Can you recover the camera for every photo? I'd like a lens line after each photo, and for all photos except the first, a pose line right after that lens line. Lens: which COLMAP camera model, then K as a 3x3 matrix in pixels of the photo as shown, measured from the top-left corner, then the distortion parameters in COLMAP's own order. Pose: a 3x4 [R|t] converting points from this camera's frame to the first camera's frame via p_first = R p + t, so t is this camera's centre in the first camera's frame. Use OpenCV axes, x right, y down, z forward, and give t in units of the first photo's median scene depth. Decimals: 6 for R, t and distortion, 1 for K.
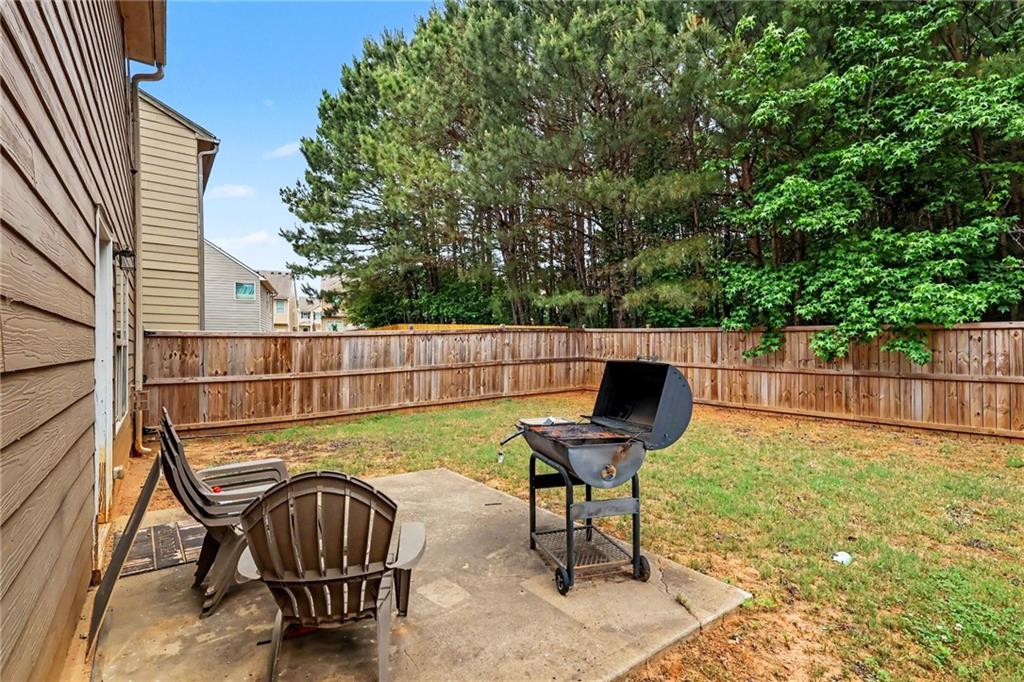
lens RADIAL K [[475.9, 0, 512.1], [0, 475.9, 346.1], [0, 0, 1]] dist [-0.000596, 0.000045]
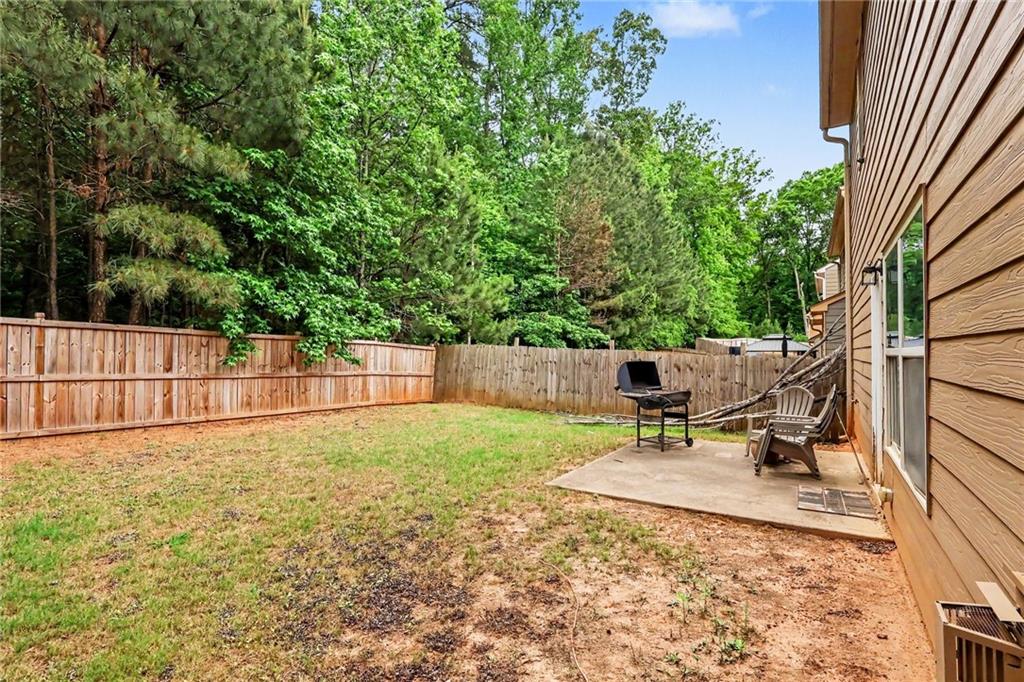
lens RADIAL K [[475.9, 0, 512.1], [0, 475.9, 346.1], [0, 0, 1]] dist [-0.000596, 0.000045]
pose [[-0.327525, 0.019437, 0.944642, -0.576207], [-0.006772, 0.999714, -0.022918, 0.006356], [-0.944818, -0.013903, -0.327300, 0.790368]]
